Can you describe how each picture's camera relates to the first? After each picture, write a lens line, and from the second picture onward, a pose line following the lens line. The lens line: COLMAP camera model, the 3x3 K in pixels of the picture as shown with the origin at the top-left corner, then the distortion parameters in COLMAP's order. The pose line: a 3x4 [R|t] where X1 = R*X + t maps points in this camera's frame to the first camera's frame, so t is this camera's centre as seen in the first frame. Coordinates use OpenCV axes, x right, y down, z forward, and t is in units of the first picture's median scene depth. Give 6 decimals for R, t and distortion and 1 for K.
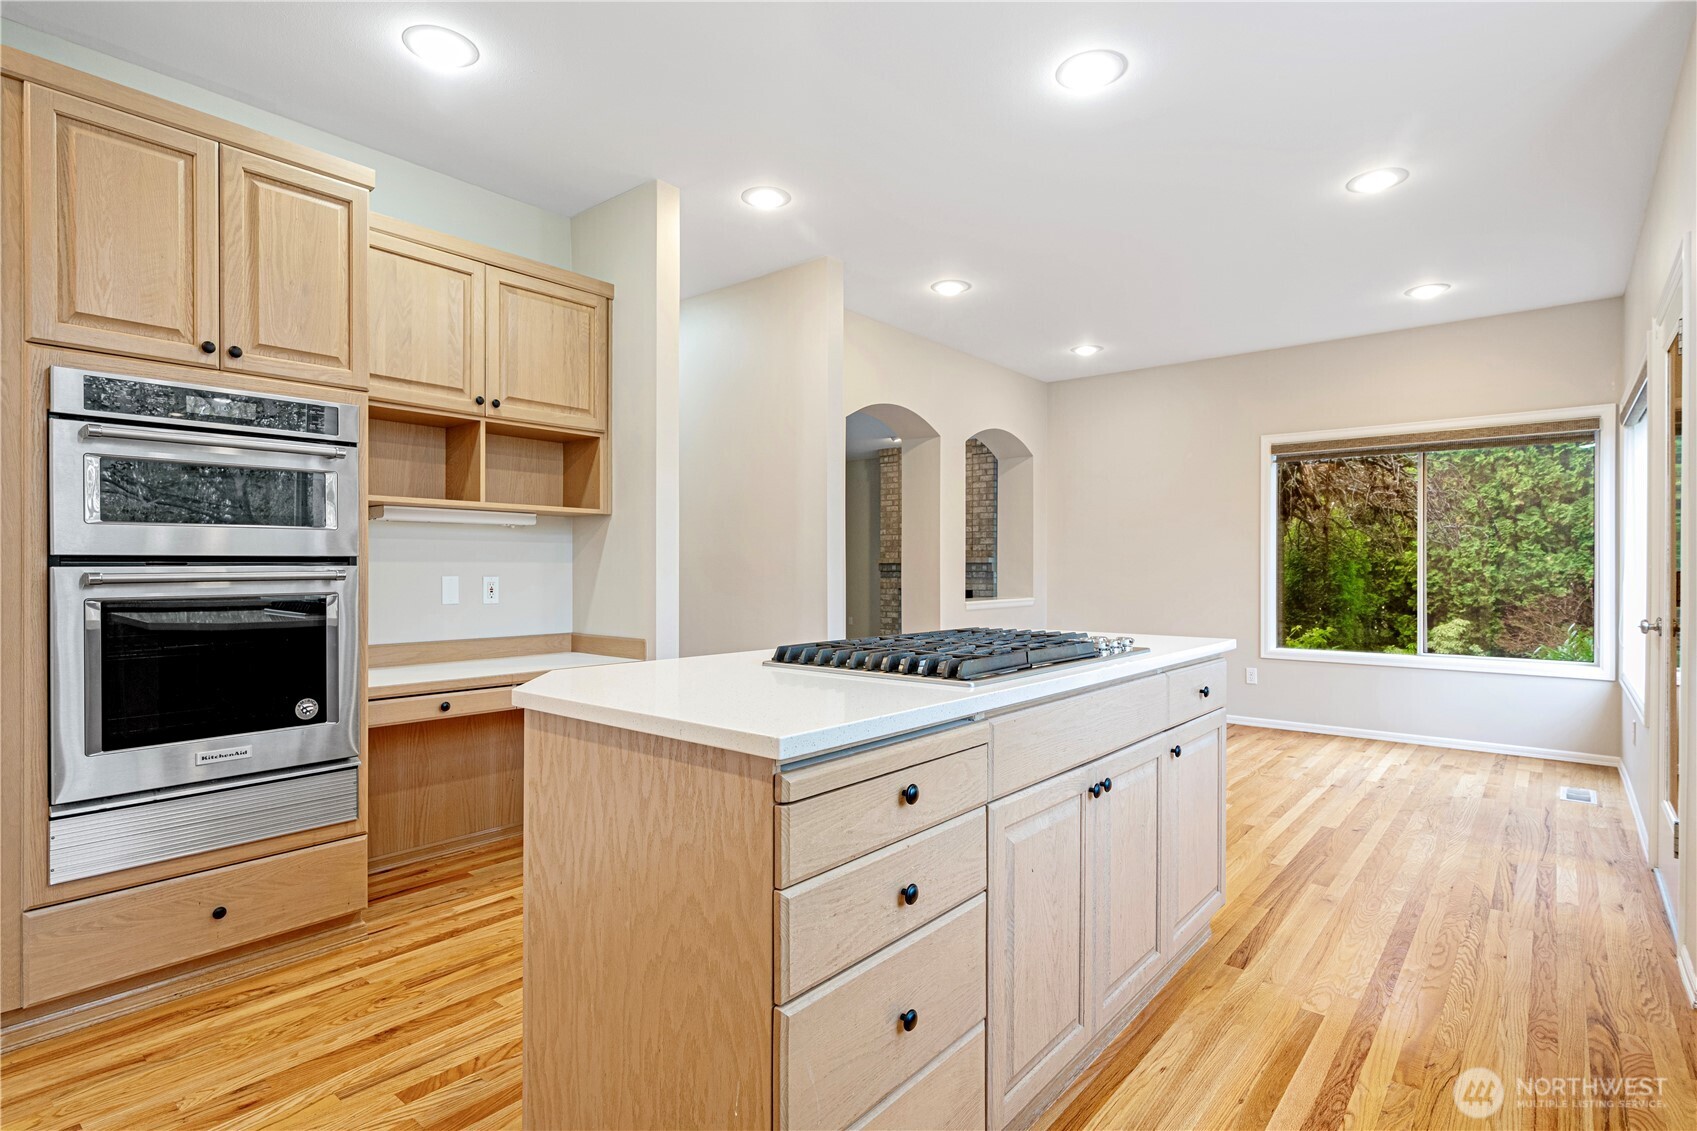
lens RADIAL K [[854.8, 0, 842.8], [0, 854.8, 564.4], [0, 0, 1]] dist [0.005315, 0.001067]
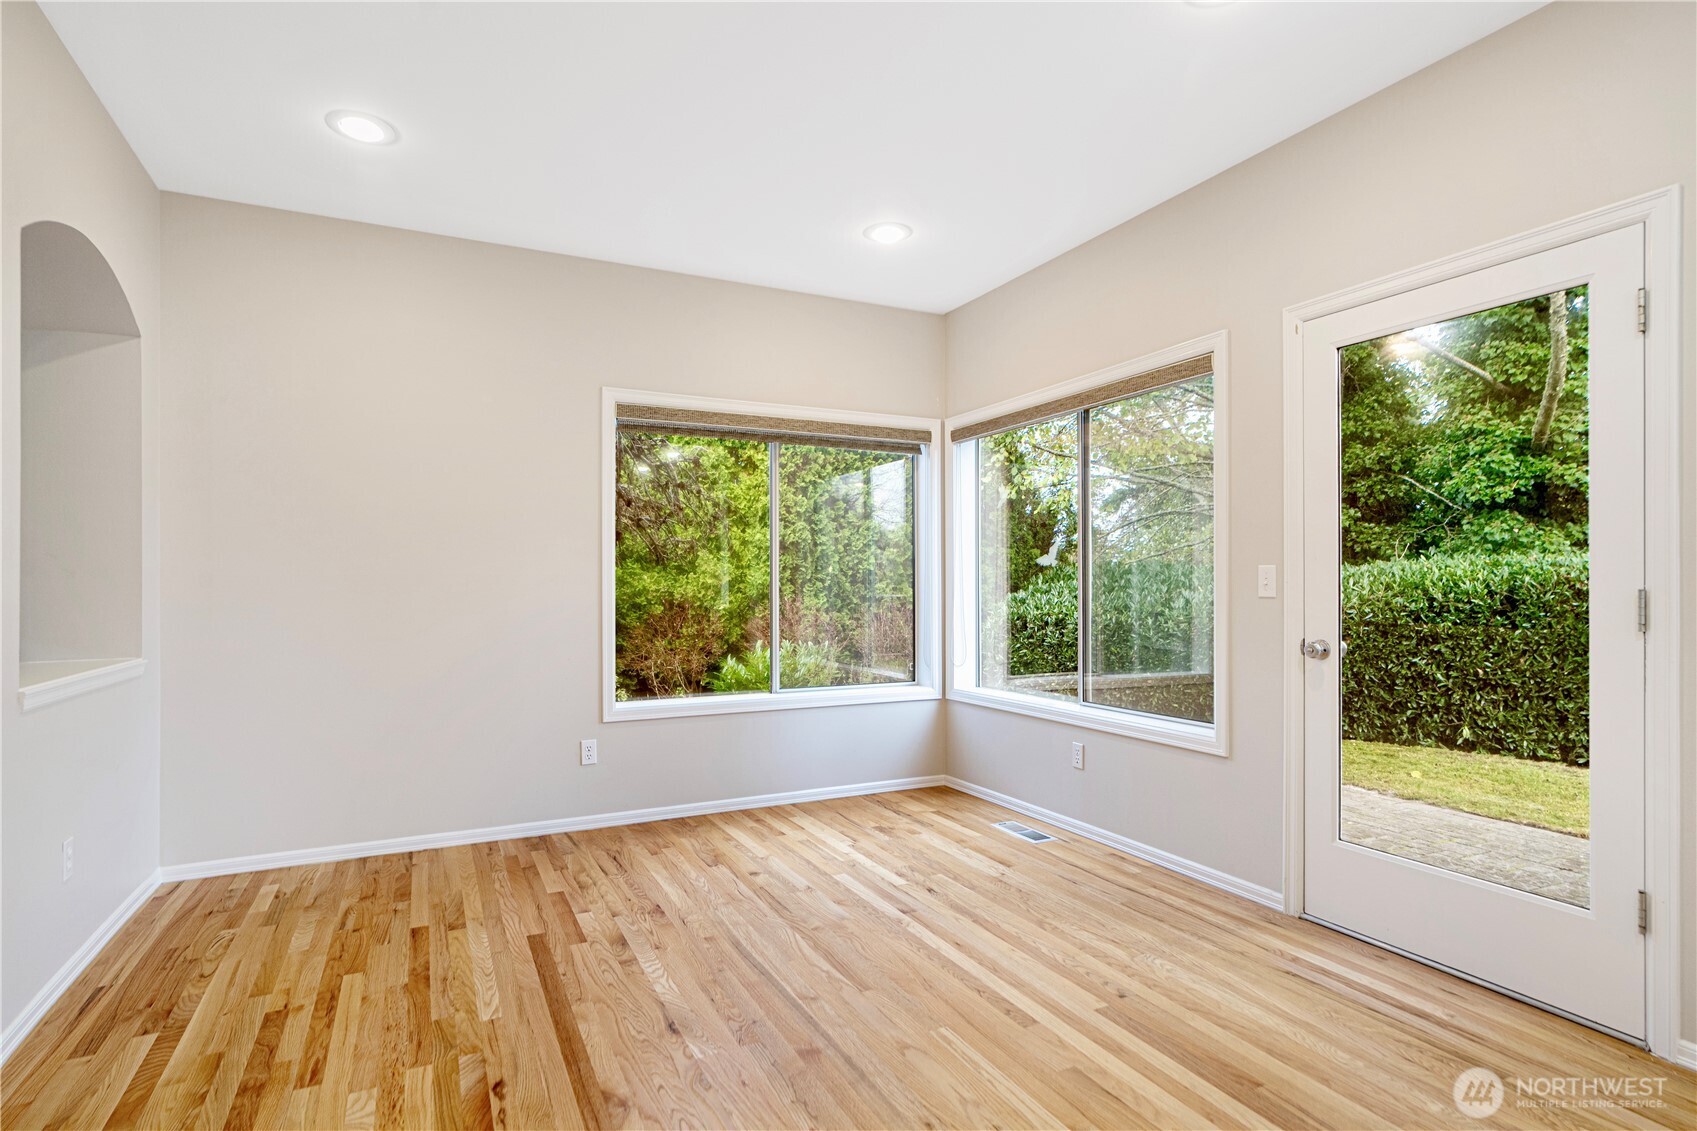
lens RADIAL K [[854.8, 0, 845.9], [0, 854.8, 573.8], [0, 0, 1]] dist [0.005315, 0.001067]
pose [[0.403417, 0.011985, 0.914938, -0.062476], [-0.000244, 0.999916, -0.012990, 0.005533], [-0.915016, 0.005017, 0.403386, 0.865764]]
